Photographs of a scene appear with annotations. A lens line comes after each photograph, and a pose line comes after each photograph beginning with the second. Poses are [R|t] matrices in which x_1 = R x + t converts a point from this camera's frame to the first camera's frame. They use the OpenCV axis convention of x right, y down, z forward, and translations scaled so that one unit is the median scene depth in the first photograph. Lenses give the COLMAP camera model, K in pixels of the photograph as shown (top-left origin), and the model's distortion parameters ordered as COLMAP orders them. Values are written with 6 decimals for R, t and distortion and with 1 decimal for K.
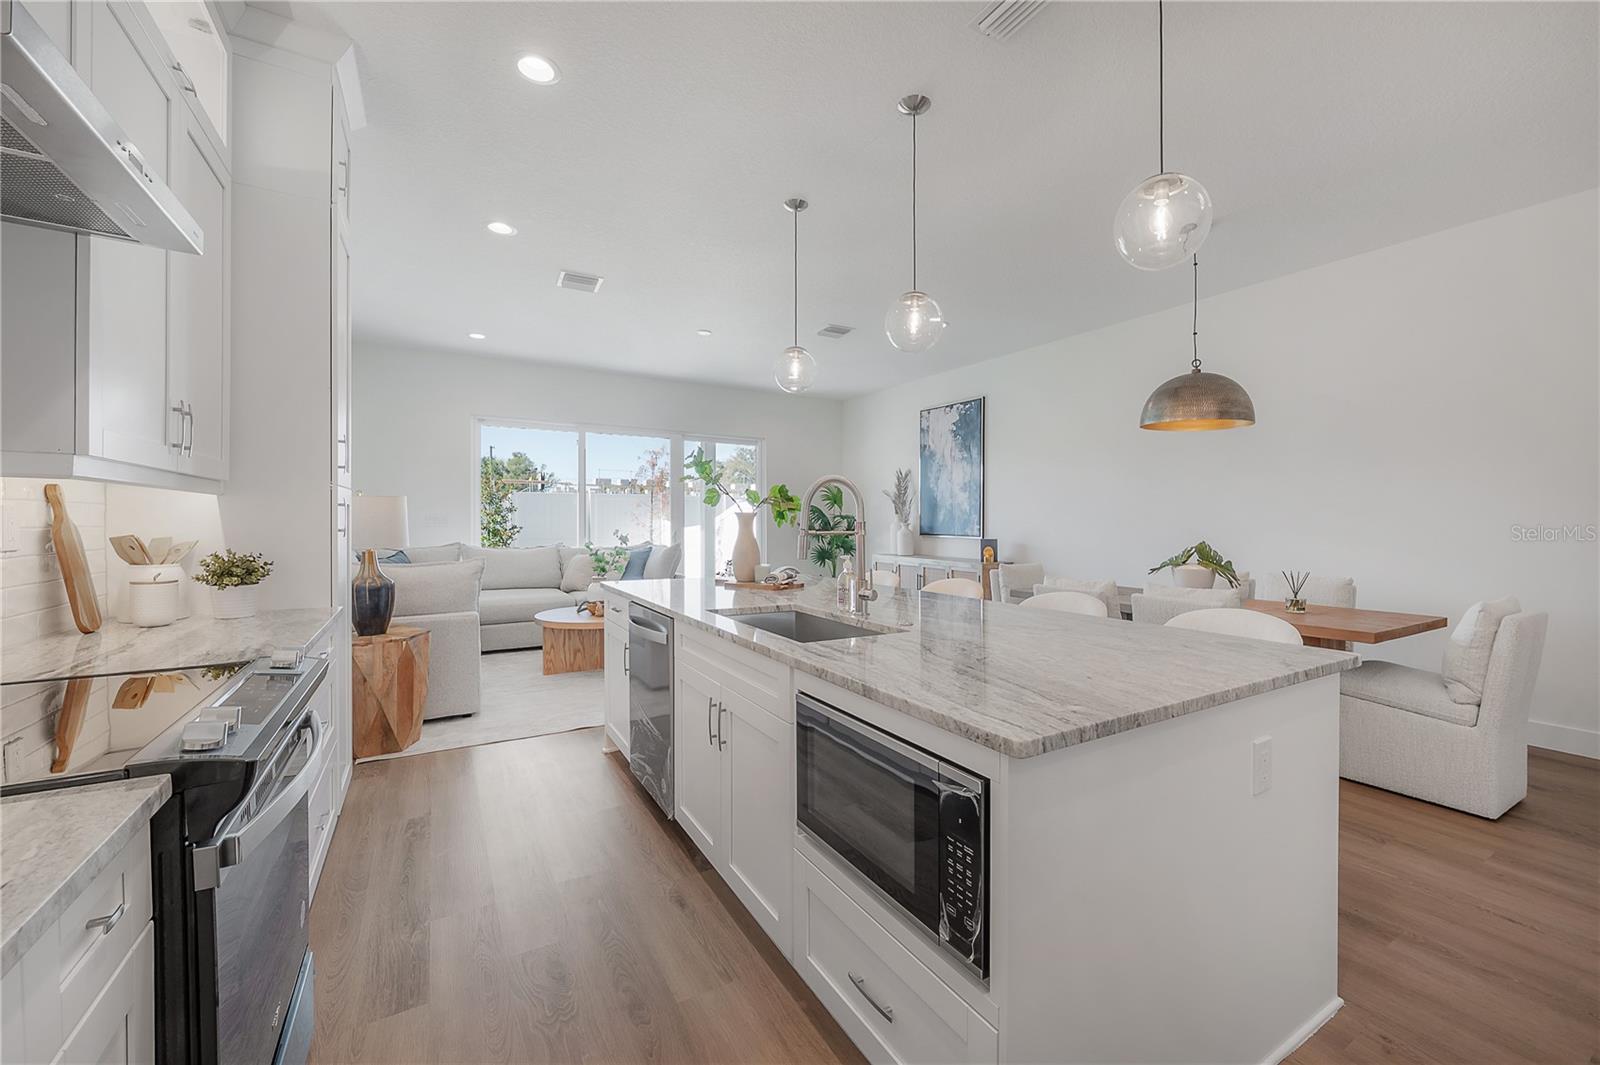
lens RADIAL K [[630.3, 0, 800.4], [0, 630.3, 498.9], [0, 0, 1]] dist [0.000939, 0.000173]
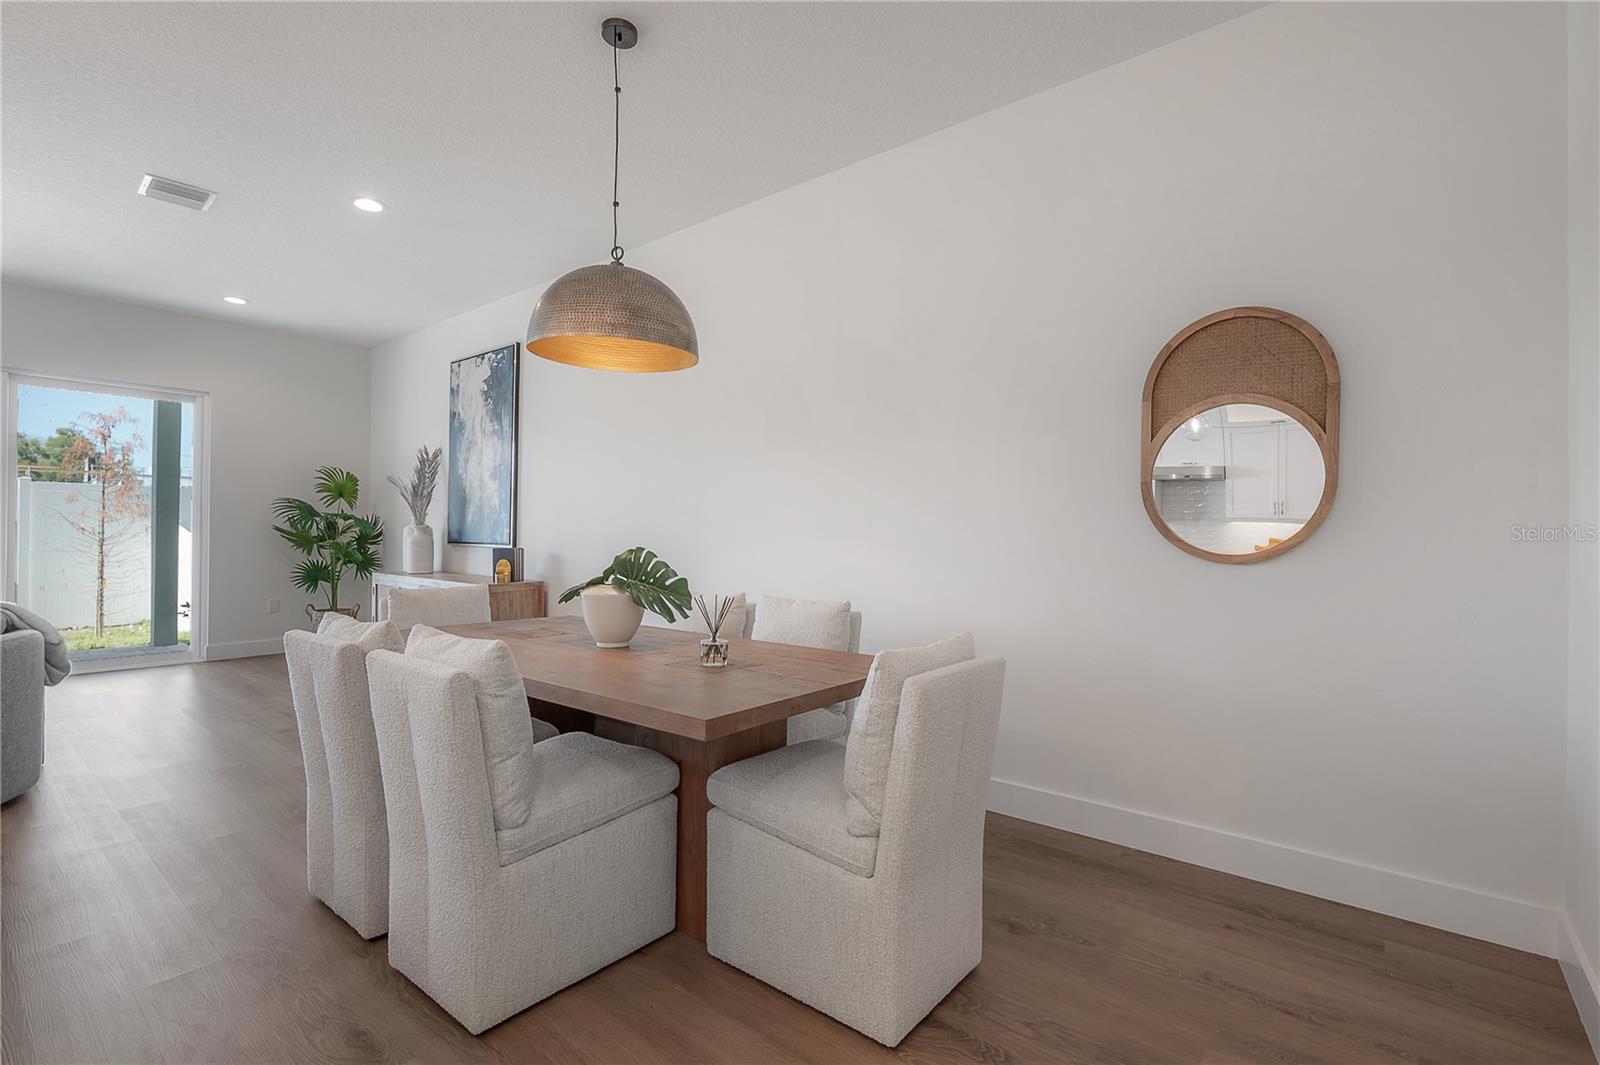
lens RADIAL K [[739.9, 0, 737.1], [0, 739.9, 506.1], [0, 0, 1]] dist [0.012883, -0.000053]
pose [[0.951352, 0.011084, 0.307907, 0.246460], [-0.012276, 0.999923, 0.001935, 0.011657], [-0.307862, -0.005620, 0.951414, 0.137313]]
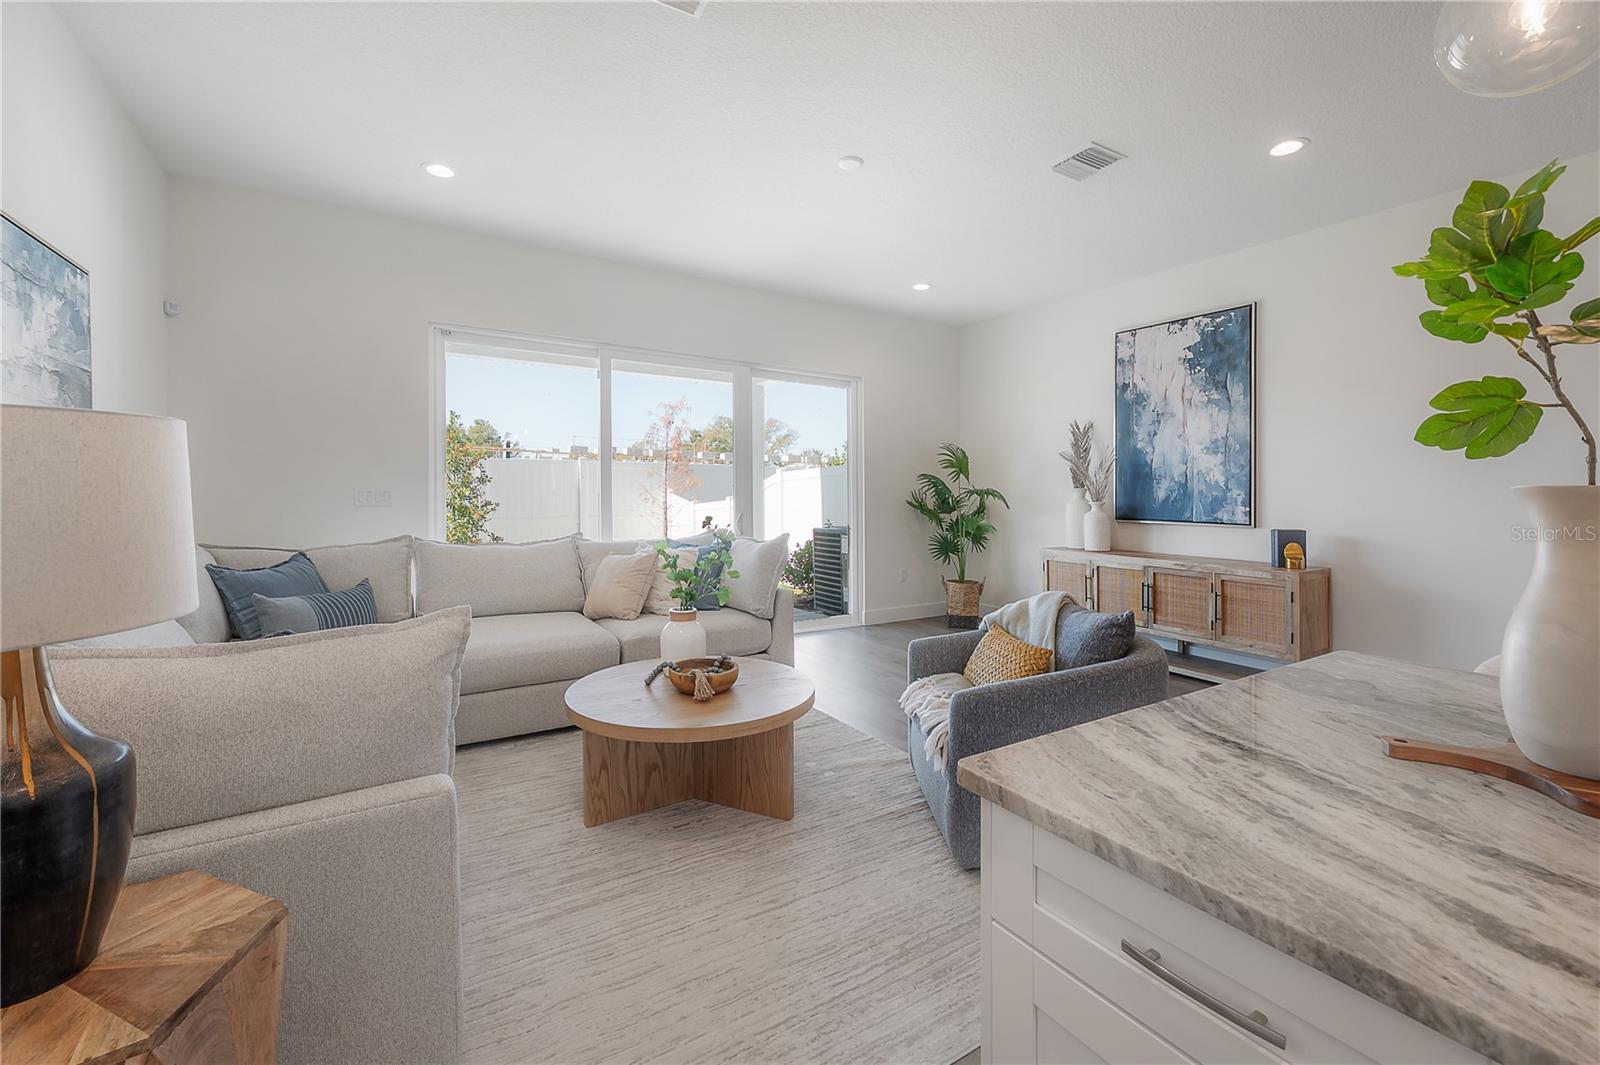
lens RADIAL K [[665.0, 0, 794.8], [0, 665.0, 475.1], [0, 0, 1]] dist [-0.002281, -0.000081]
pose [[0.999764, 0.003676, 0.021400, -0.165844], [-0.003818, 0.999971, 0.006575, 0.006933], [-0.021375, -0.006655, 0.999749, 0.315358]]
